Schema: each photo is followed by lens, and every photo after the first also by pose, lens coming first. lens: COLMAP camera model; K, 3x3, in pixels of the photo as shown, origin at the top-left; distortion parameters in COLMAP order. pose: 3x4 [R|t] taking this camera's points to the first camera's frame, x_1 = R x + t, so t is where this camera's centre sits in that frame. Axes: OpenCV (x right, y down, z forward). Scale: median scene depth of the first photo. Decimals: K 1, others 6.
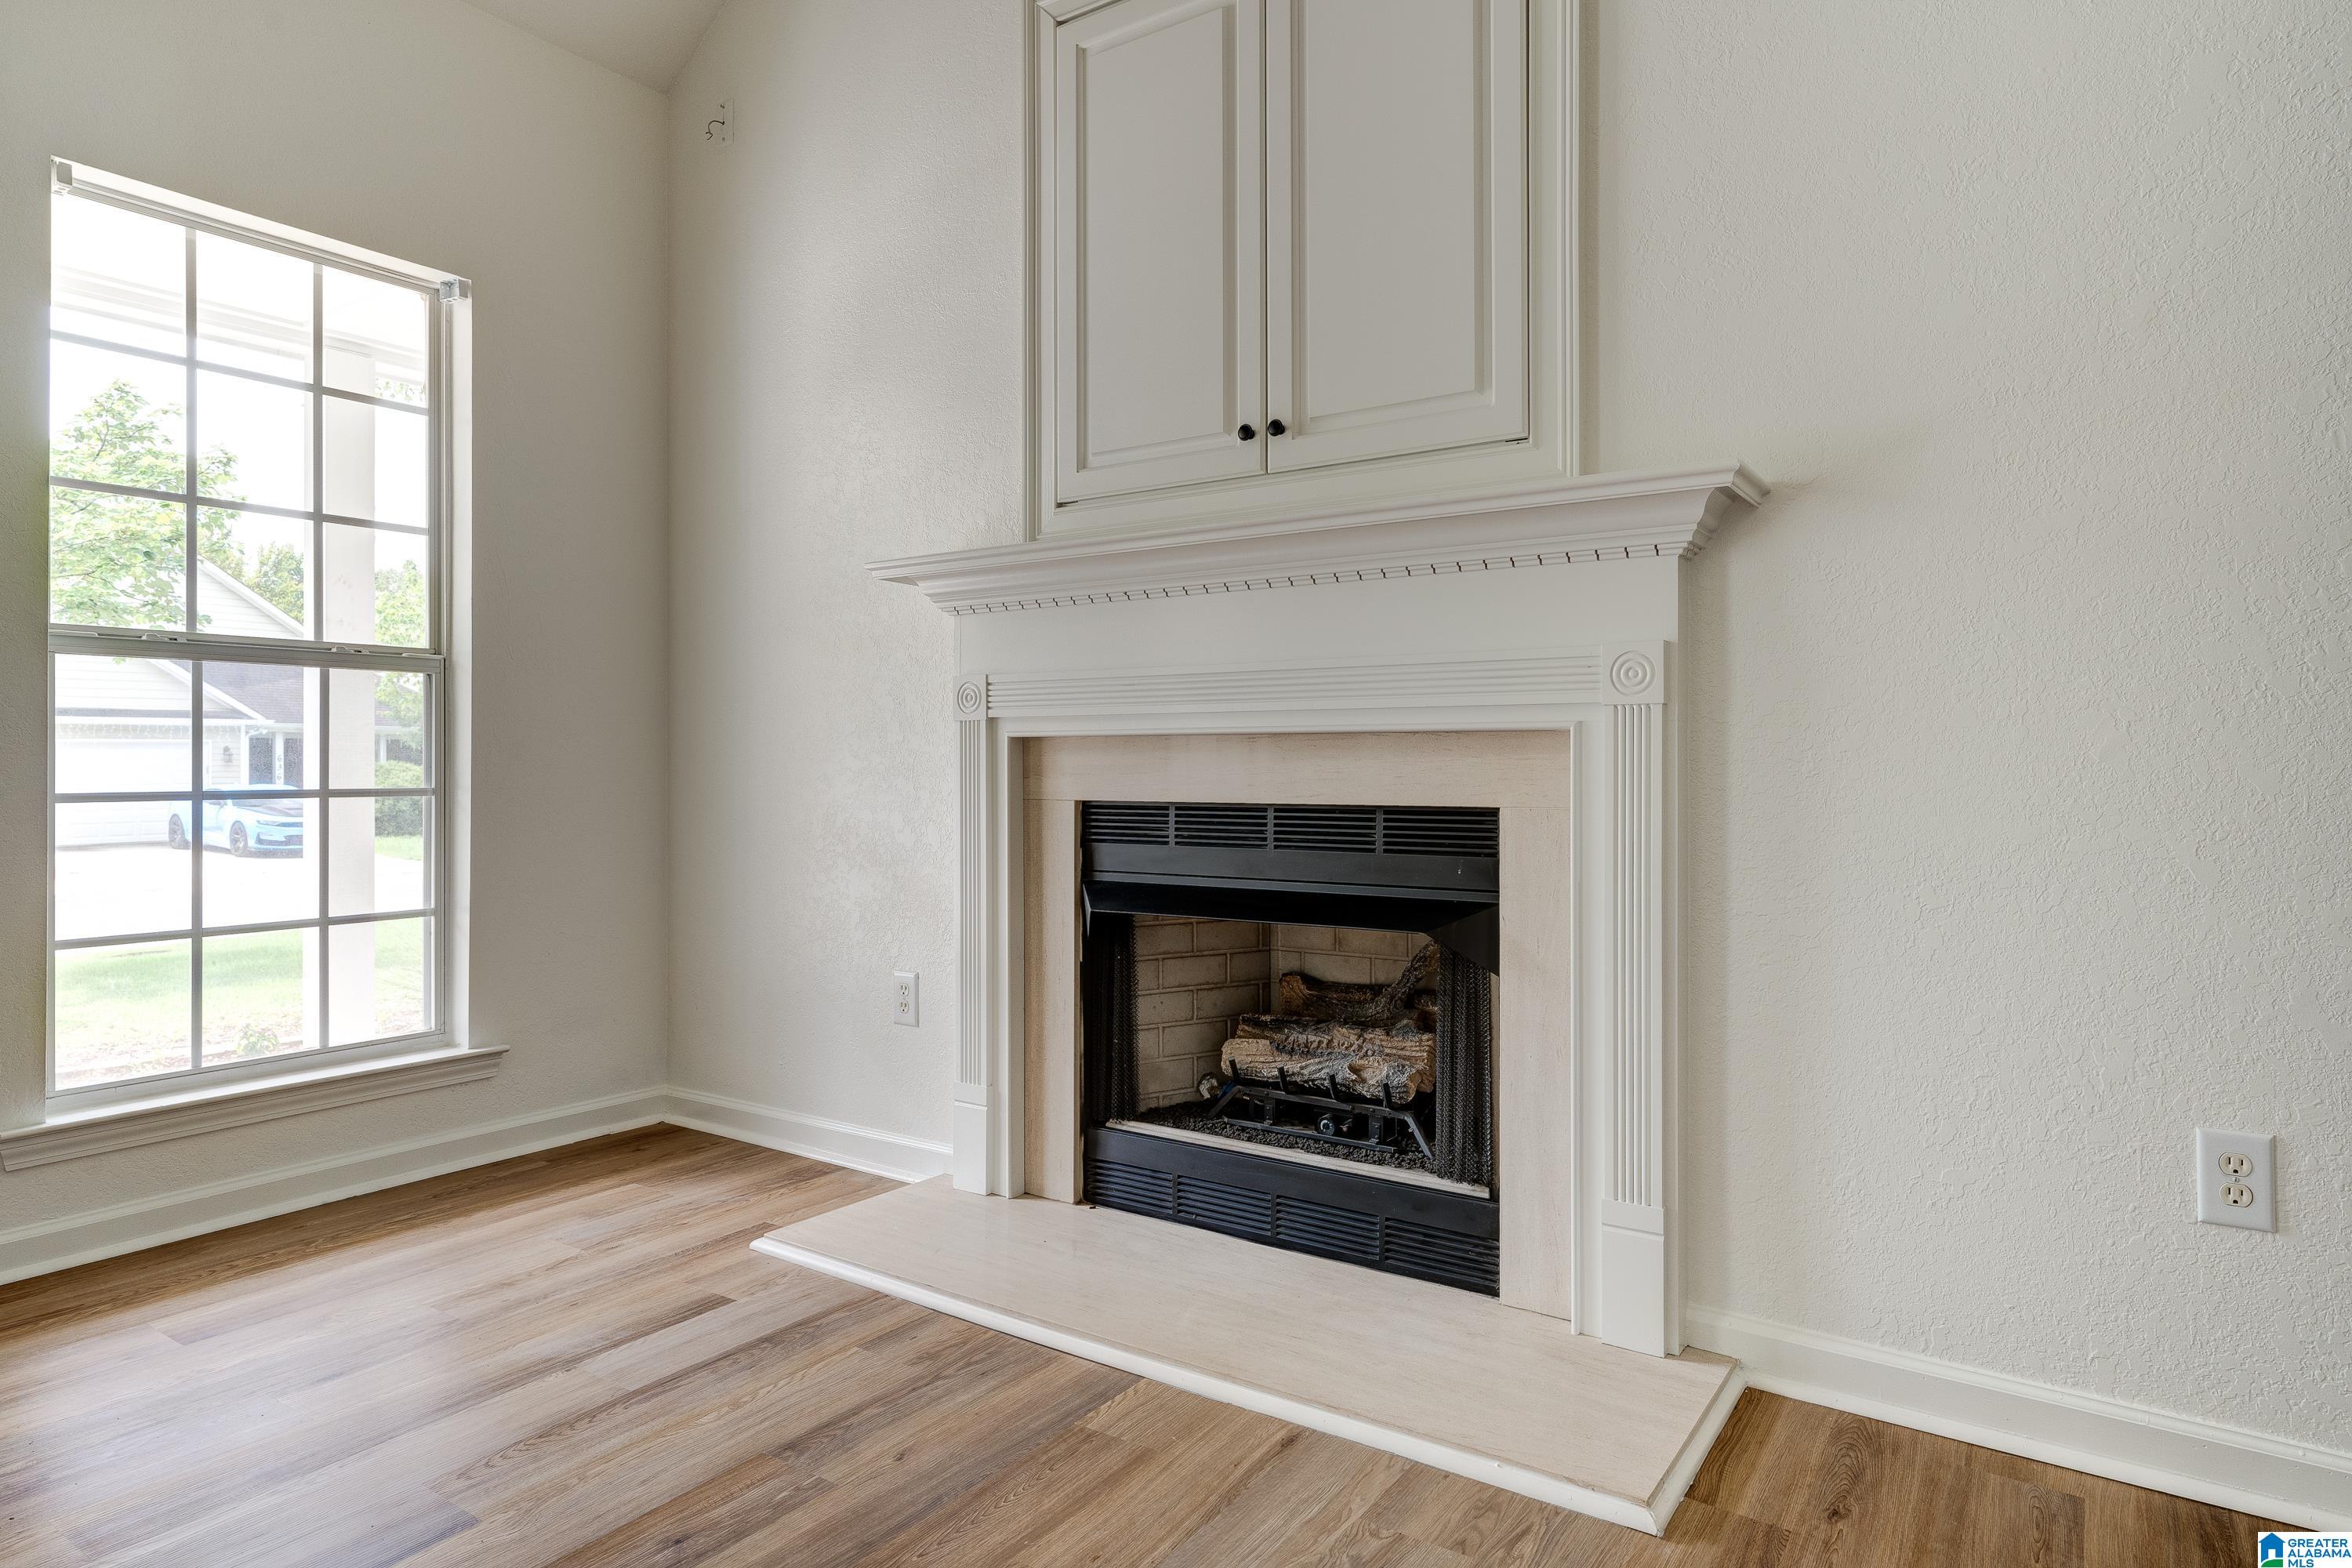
lens RADIAL K [[1365.8, 0, 1180.8], [0, 1365.8, 753.9], [0, 0, 1]] dist [-0.002915, -0.000407]
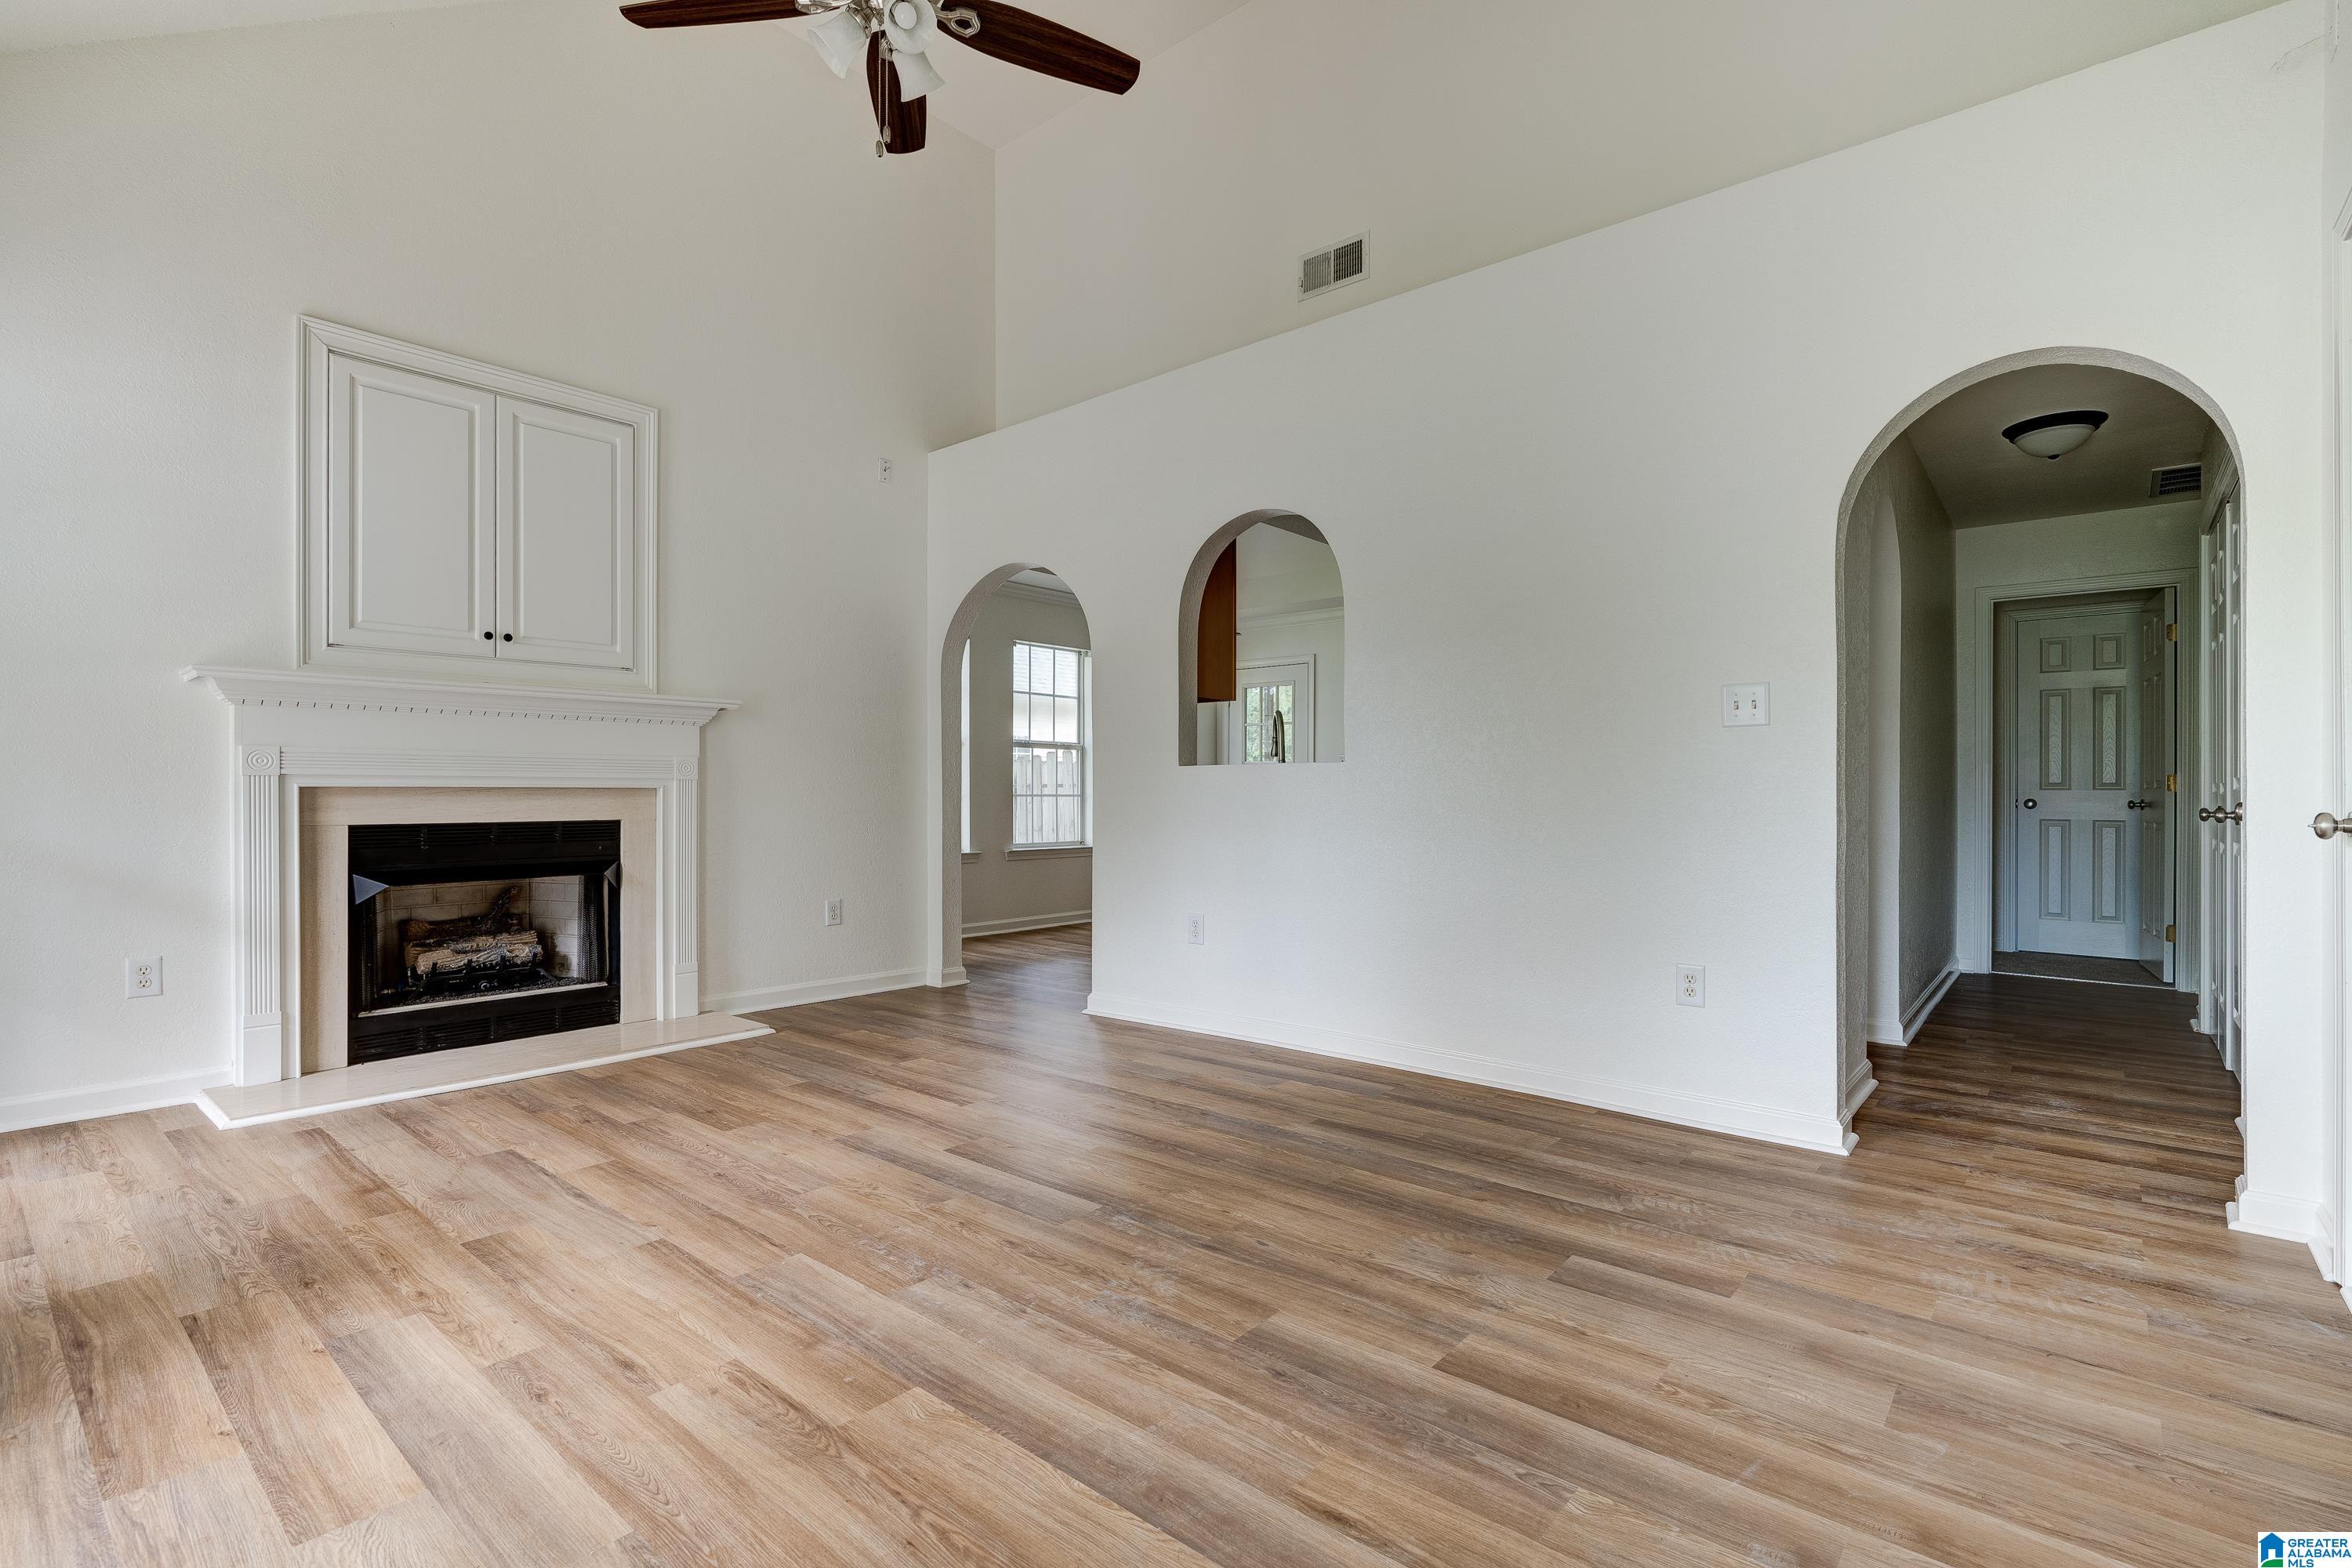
lens RADIAL K [[1087.9, 0, 1176.0], [0, 1087.9, 784.0], [0, 0, 1]] dist [-0.003016, 0.000851]
pose [[0.109188, 0.007365, 0.993994, -1.321898], [-0.007751, 0.999948, -0.006558, -0.015852], [-0.993991, -0.006989, 0.109240, -0.157981]]
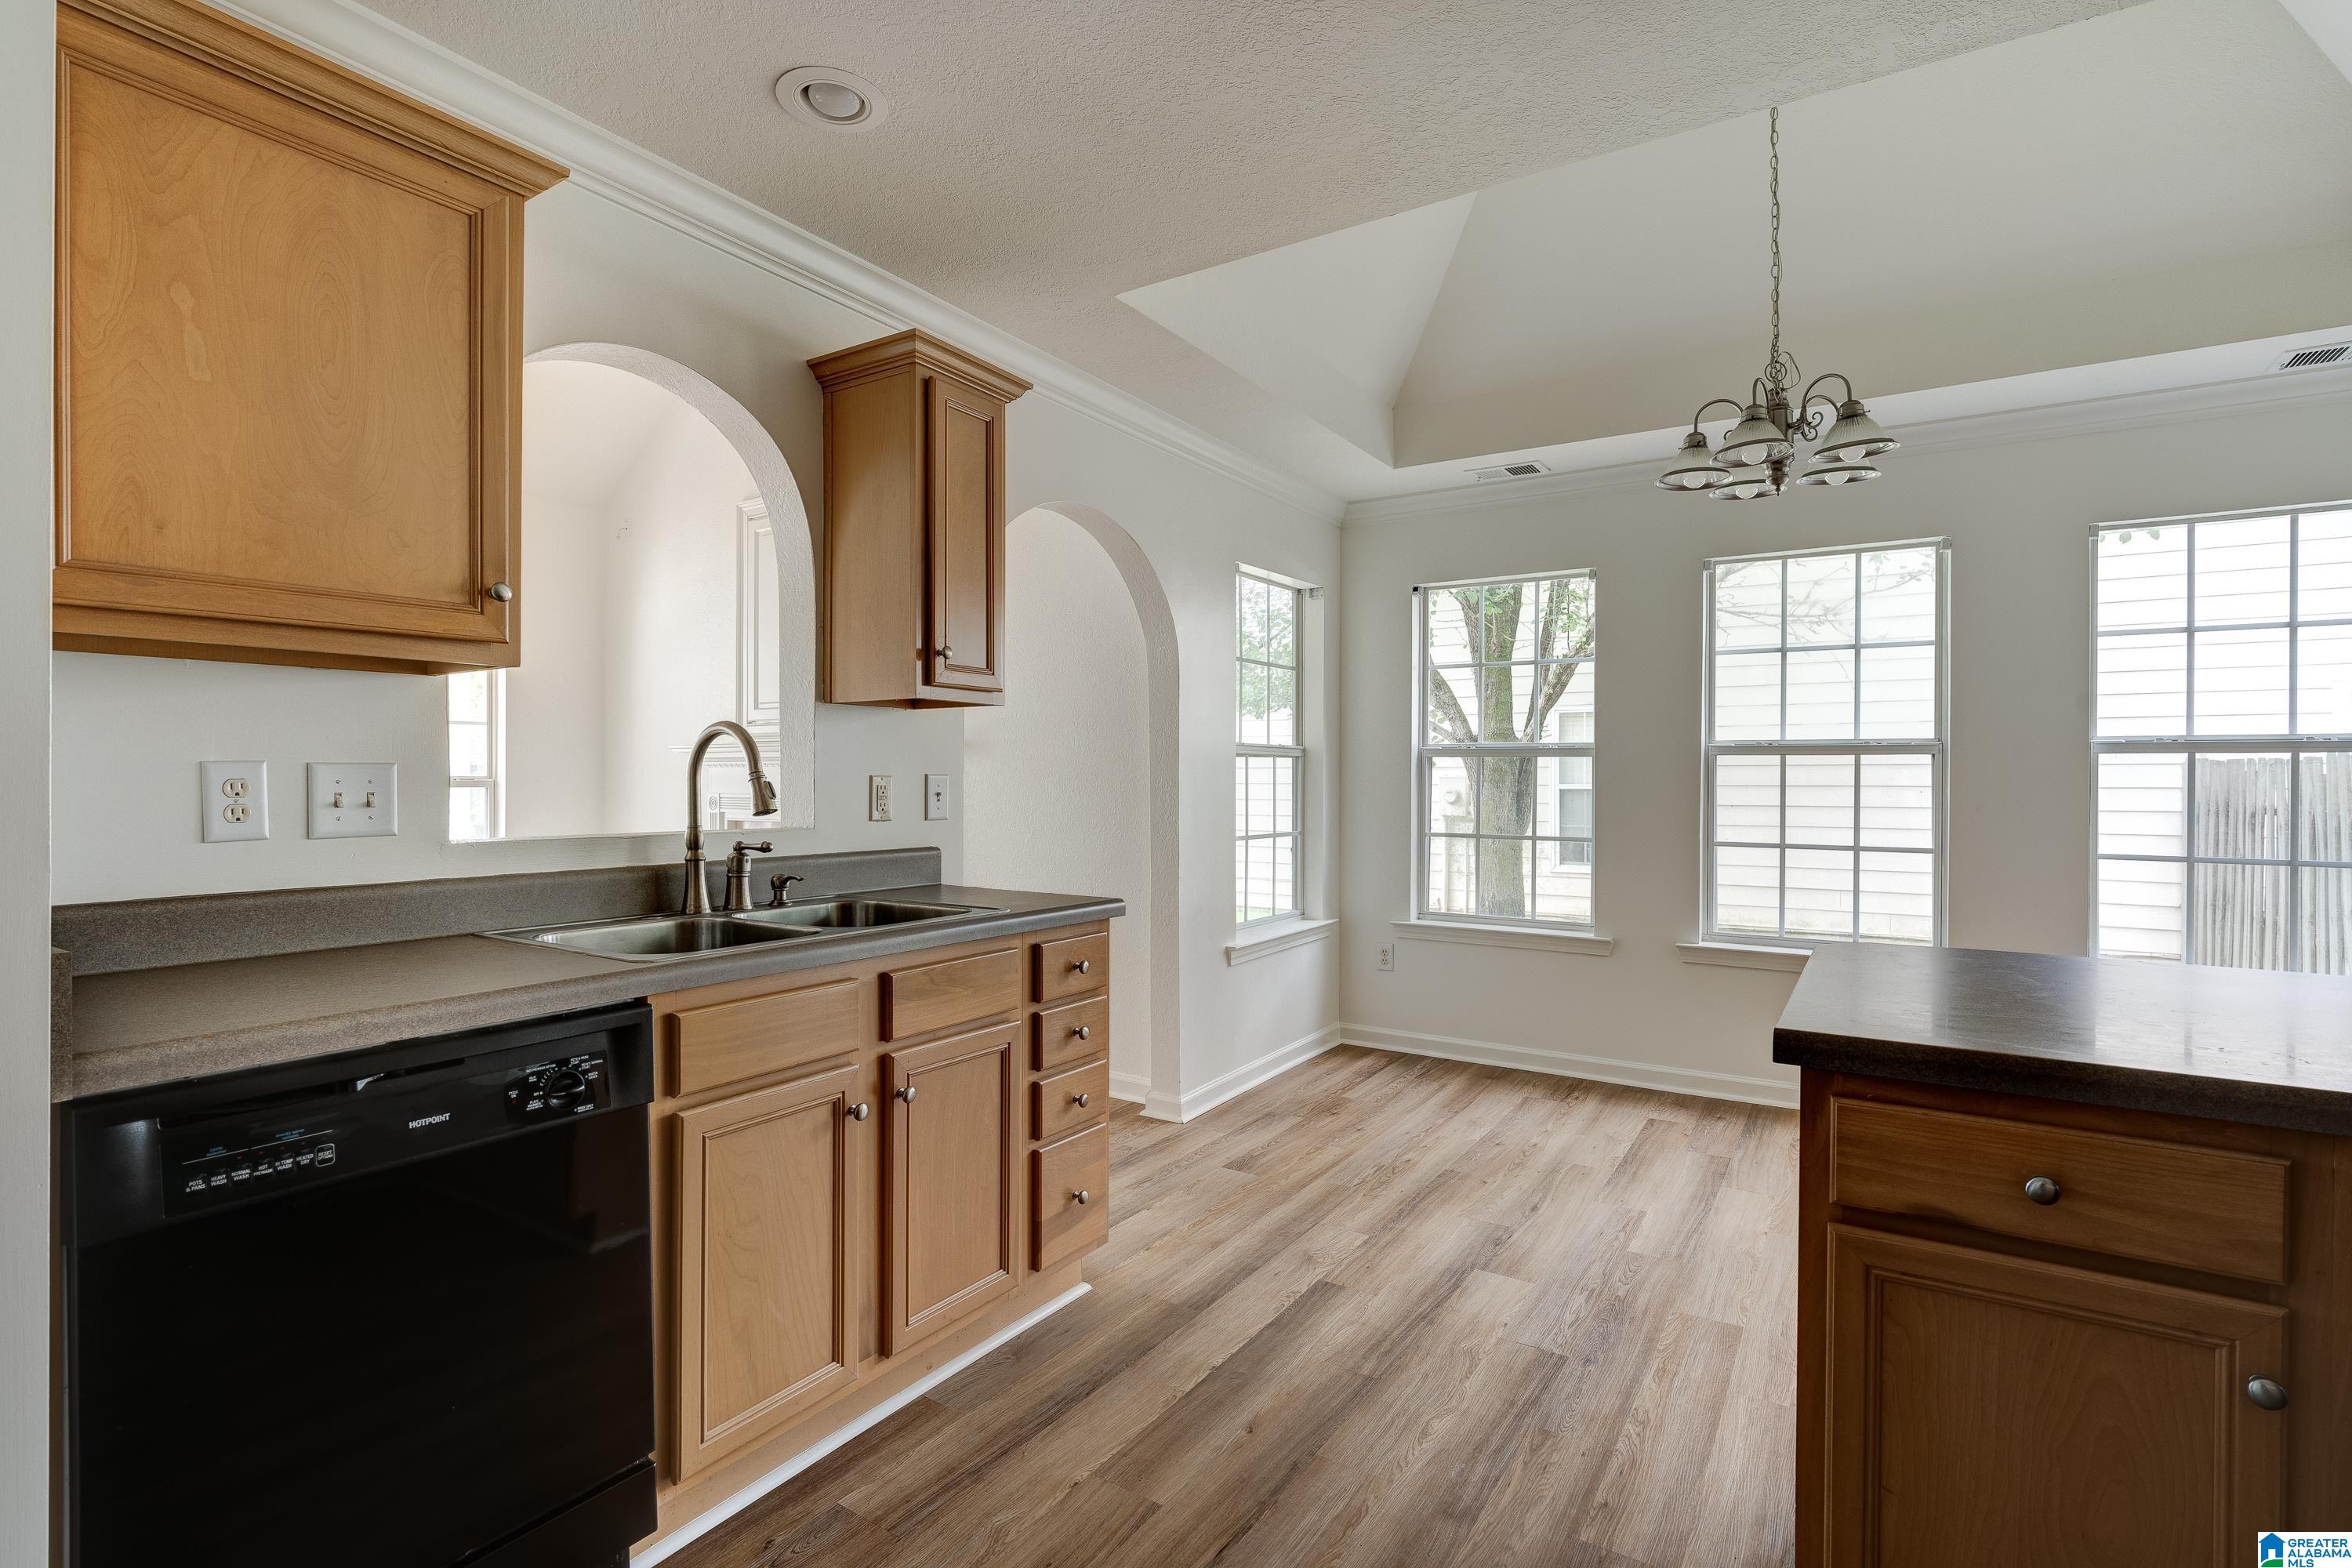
lens RADIAL K [[1106.4, 0, 1175.2], [0, 1106.4, 778.4], [0, 0, 1]] dist [-0.011641, 0.001031]
pose [[0.999745, 0.001845, 0.022495, 0.634209], [-0.002082, 0.999942, 0.010528, -0.105941], [-0.022474, -0.010573, 0.999692, -0.962441]]
